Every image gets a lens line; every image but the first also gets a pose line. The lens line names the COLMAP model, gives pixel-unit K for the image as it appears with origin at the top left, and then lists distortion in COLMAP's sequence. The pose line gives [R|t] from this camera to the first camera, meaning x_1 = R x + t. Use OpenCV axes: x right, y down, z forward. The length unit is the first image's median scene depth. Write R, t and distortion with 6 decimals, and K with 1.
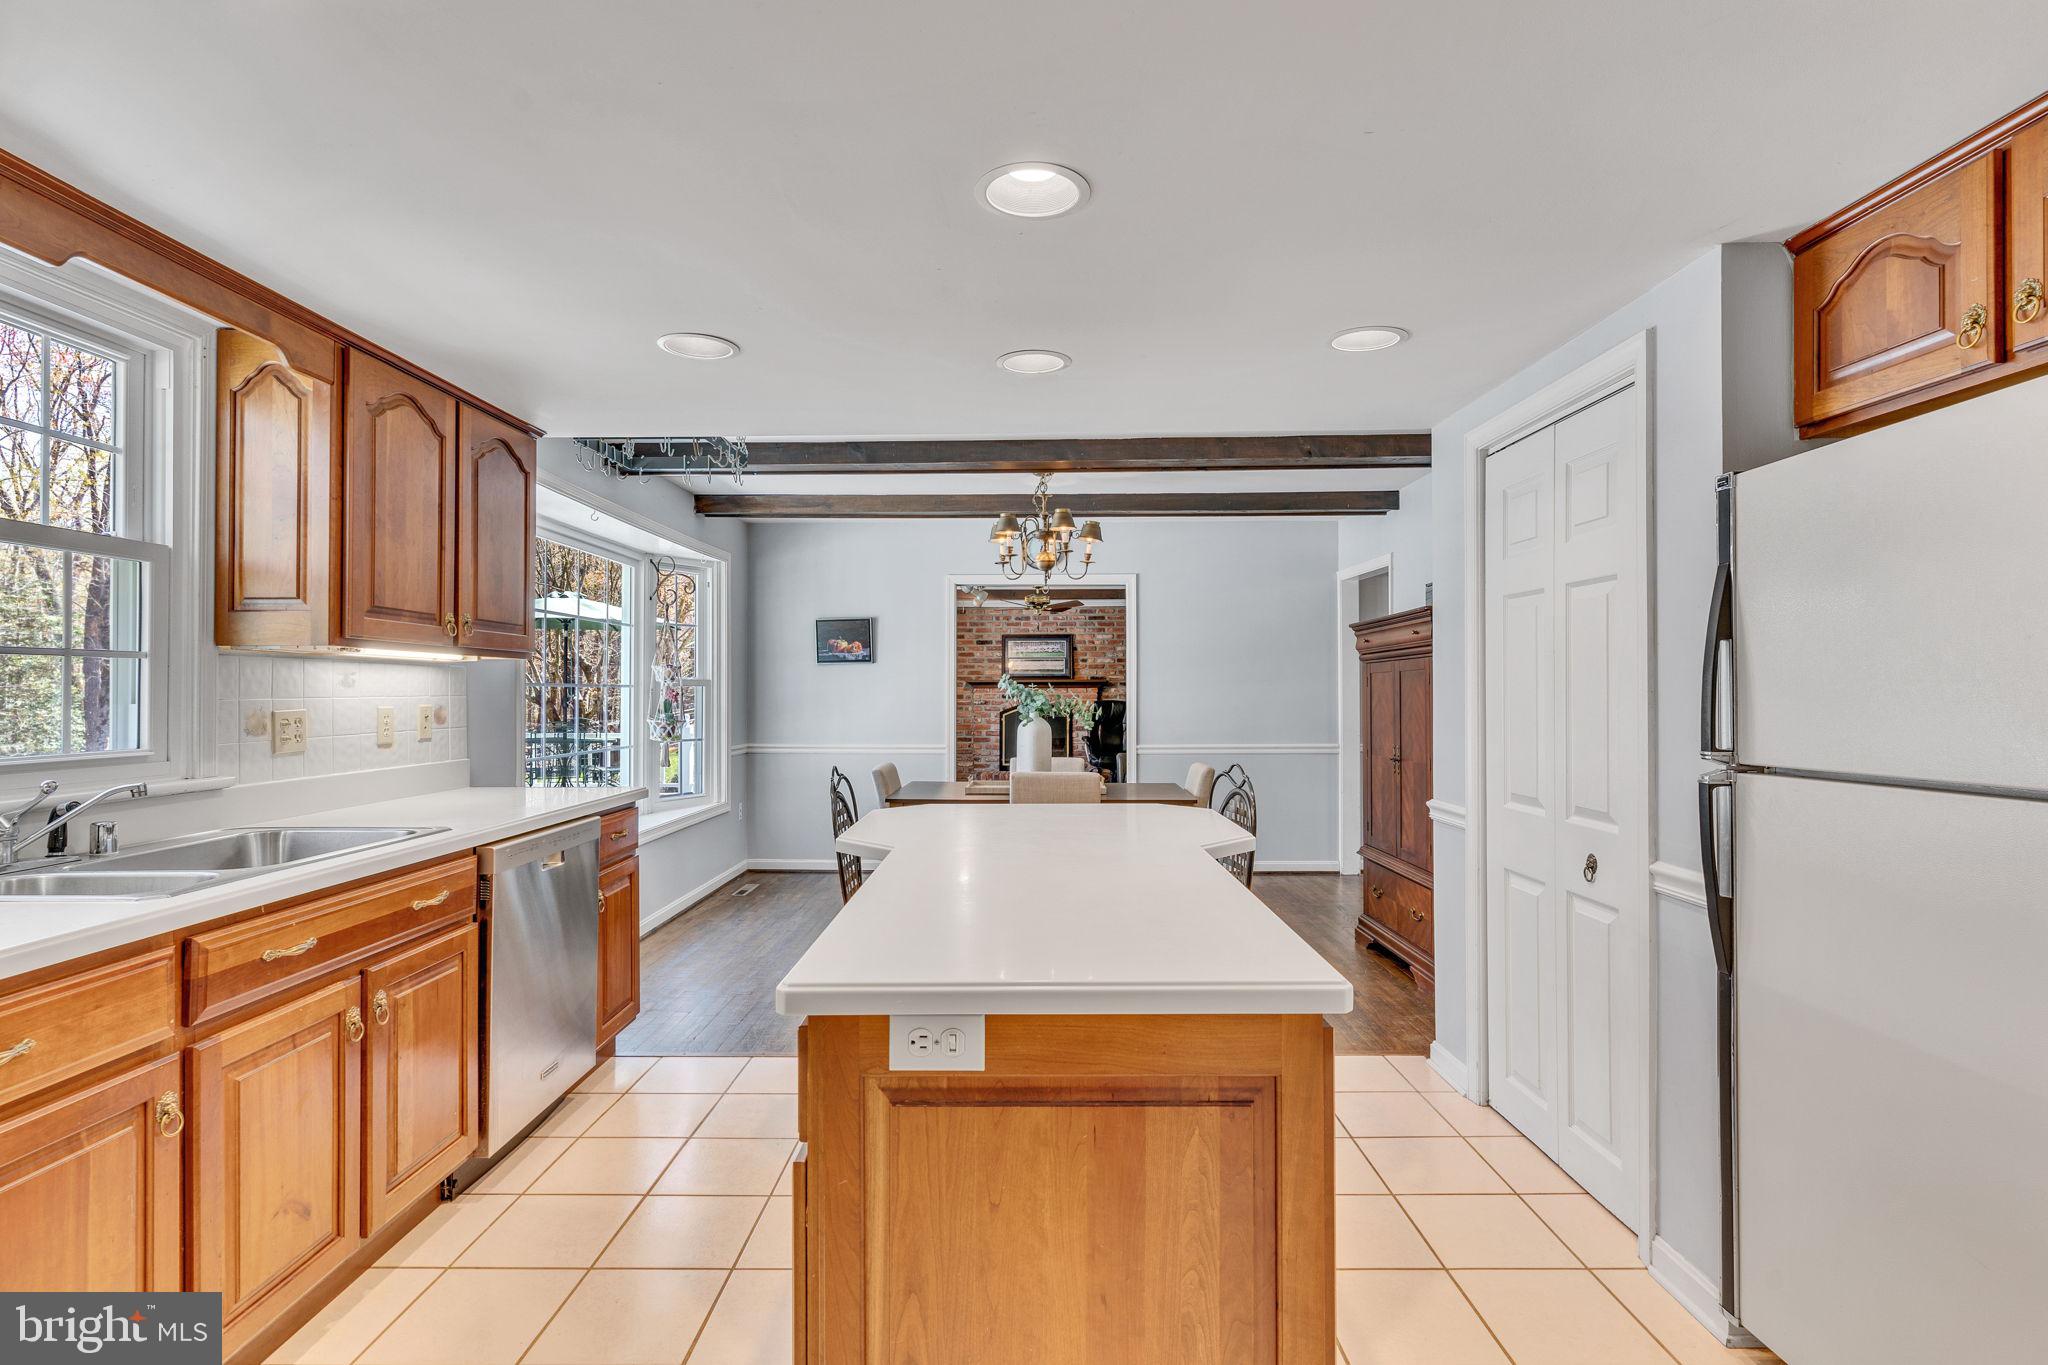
lens RADIAL K [[977.2, 0, 1027.3], [0, 977.2, 687.7], [0, 0, 1]] dist [-0.005636, -0.000484]
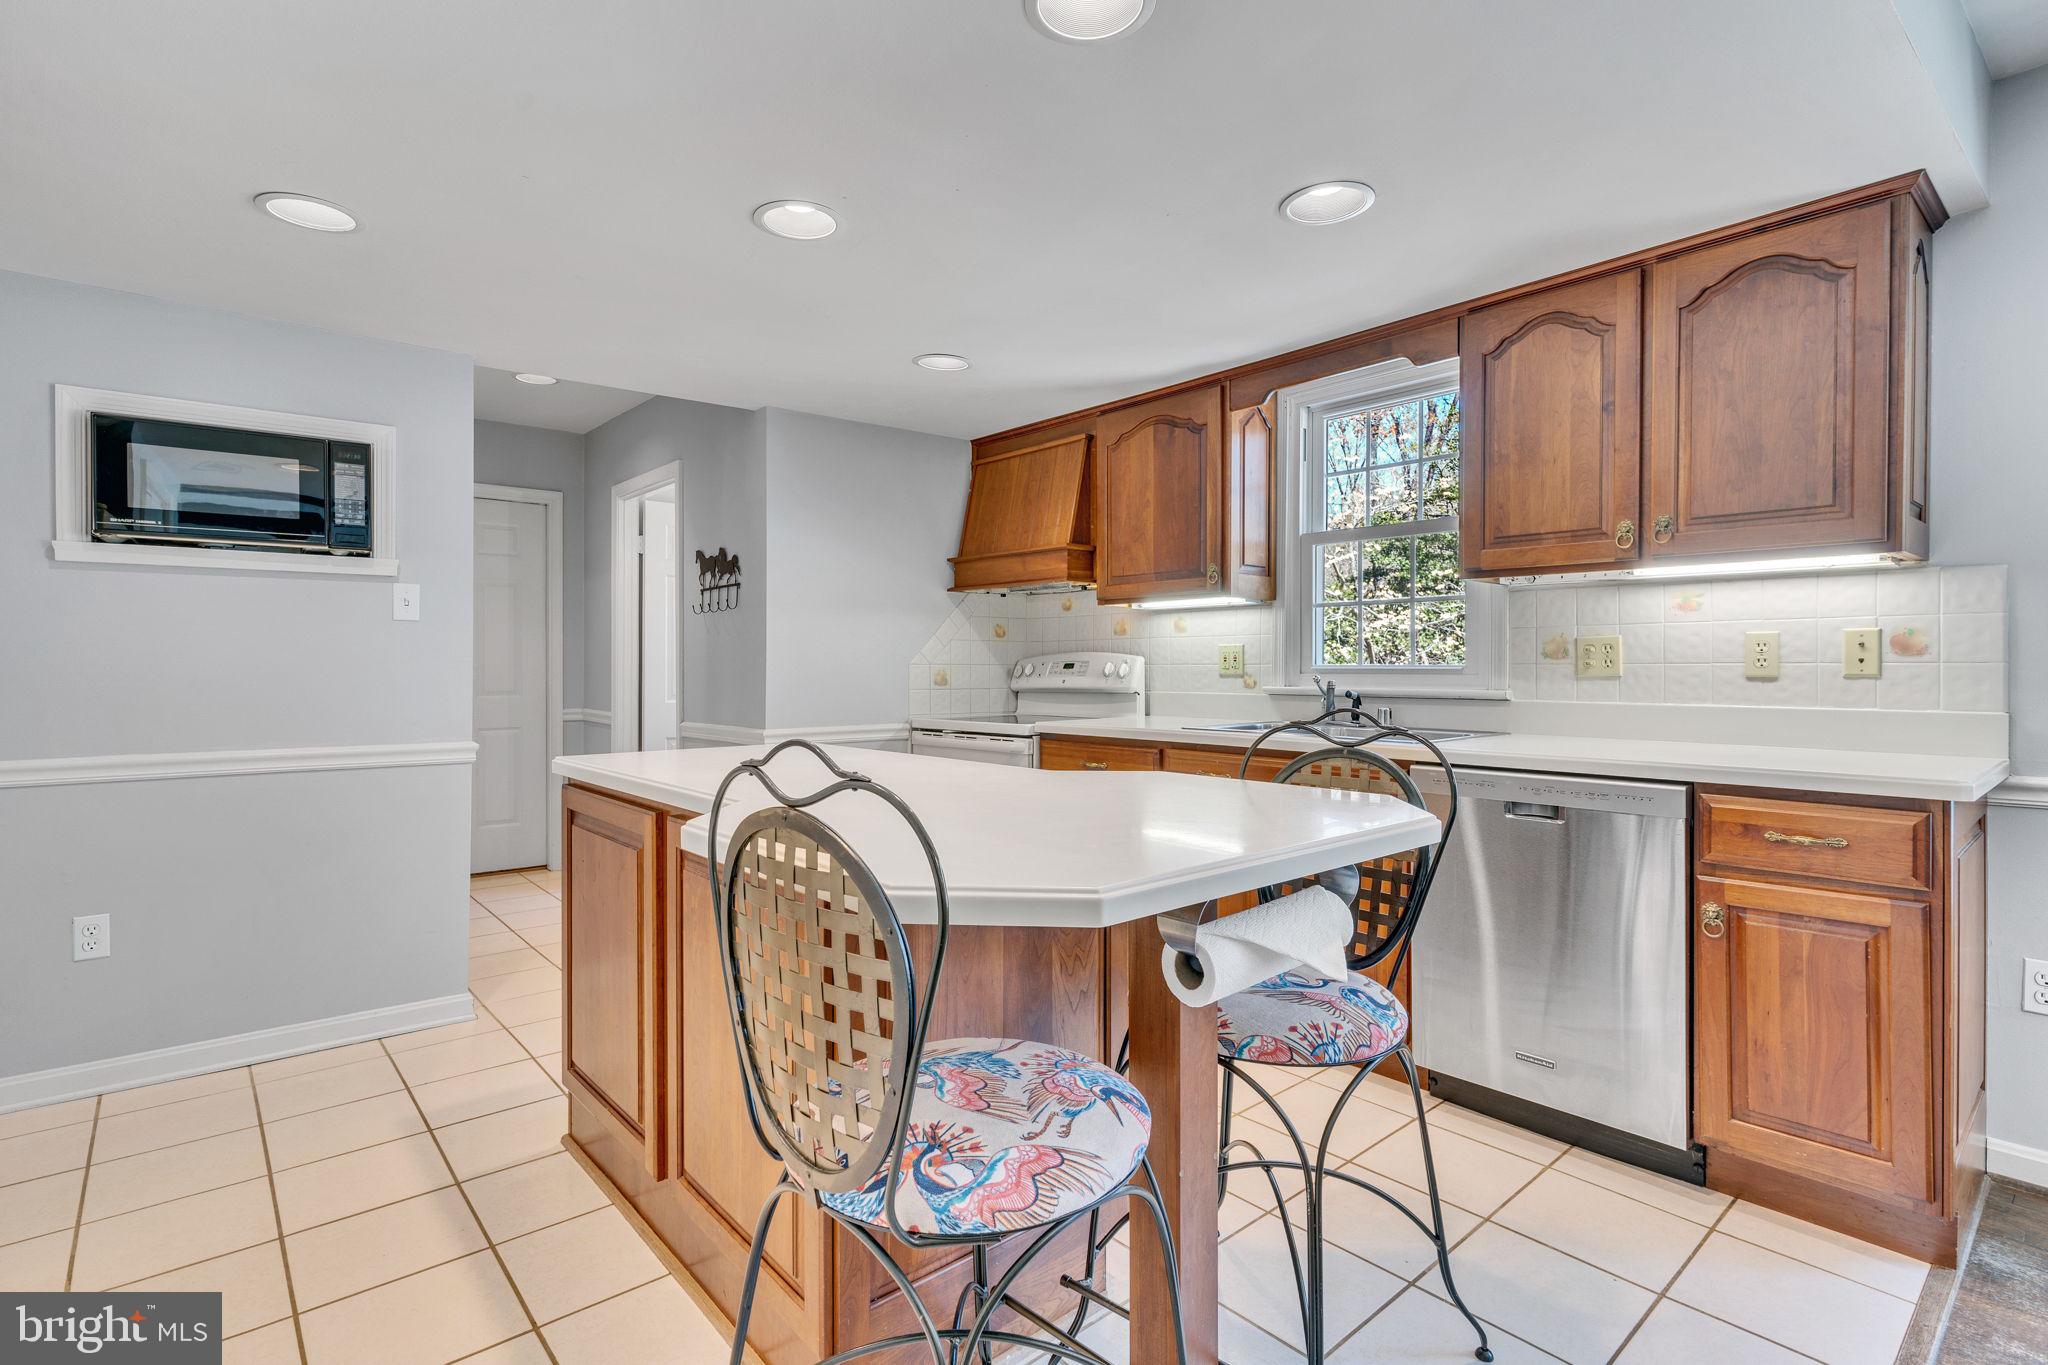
lens RADIAL K [[977.2, 0, 1022.8], [0, 977.2, 668.5], [0, 0, 1]] dist [-0.005636, -0.000484]
pose [[-0.743468, 0.007353, -0.668731, 0.410414], [0.006053, 0.999973, 0.004266, 0.049680], [0.668744, -0.000876, -0.743492, 1.373789]]
